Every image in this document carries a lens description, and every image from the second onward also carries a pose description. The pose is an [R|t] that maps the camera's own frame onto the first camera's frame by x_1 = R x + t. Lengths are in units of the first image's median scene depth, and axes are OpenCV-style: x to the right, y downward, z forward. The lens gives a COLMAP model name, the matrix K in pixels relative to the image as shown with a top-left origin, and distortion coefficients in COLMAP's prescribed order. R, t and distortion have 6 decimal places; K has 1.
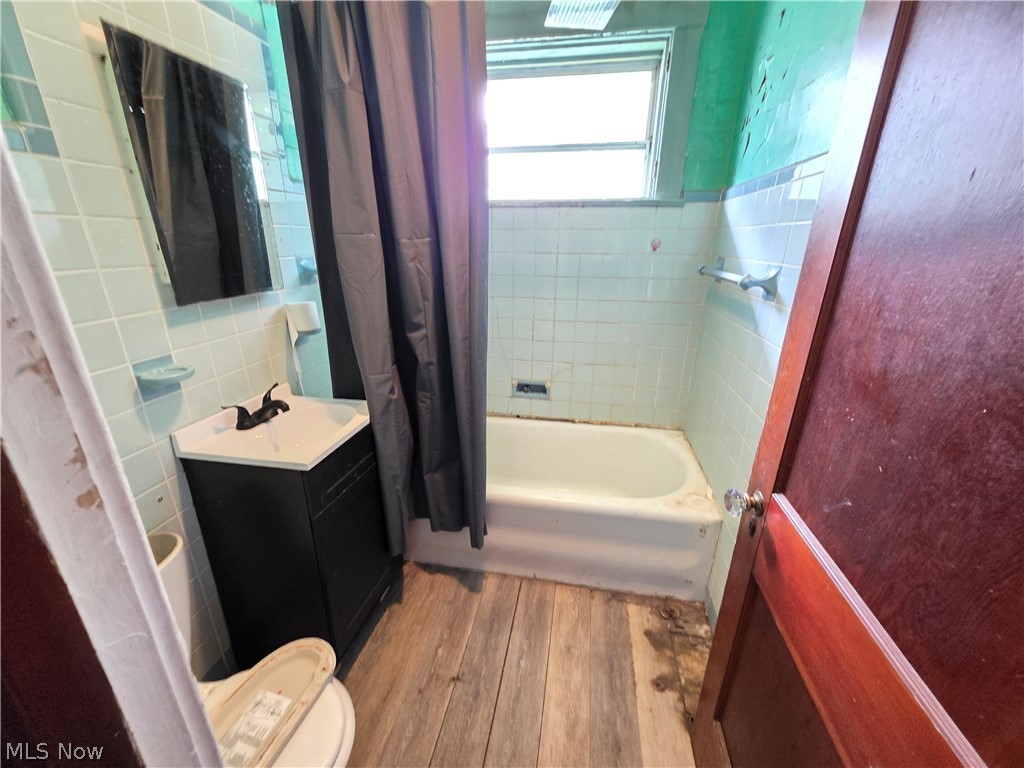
lens RADIAL K [[413.5, 0, 512.2], [0, 413.5, 386.2], [0, 0, 1]] dist [0.002530, 0.000069]
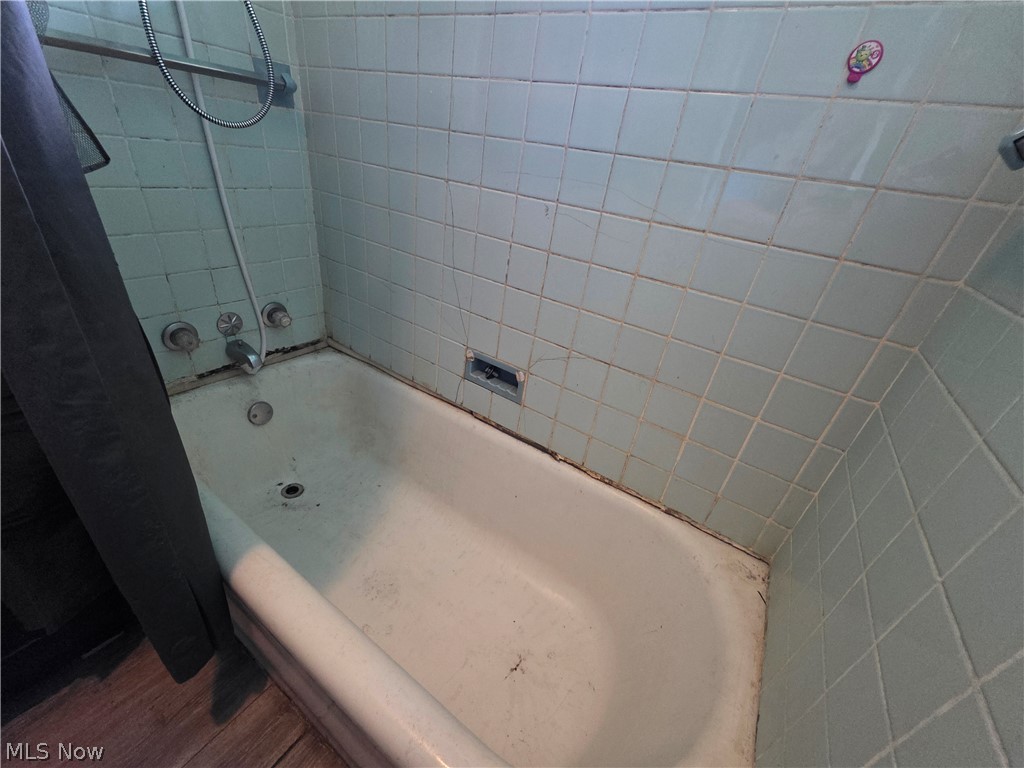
lens RADIAL K [[413.5, 0, 512.2], [0, 413.5, 386.2], [0, 0, 1]] dist [0.002530, 0.000069]
pose [[0.914571, 0.289357, -0.282546, 0.225089], [-0.240307, 0.950742, 0.195812, -0.090244], [0.325288, -0.111186, 0.939056, 0.504130]]
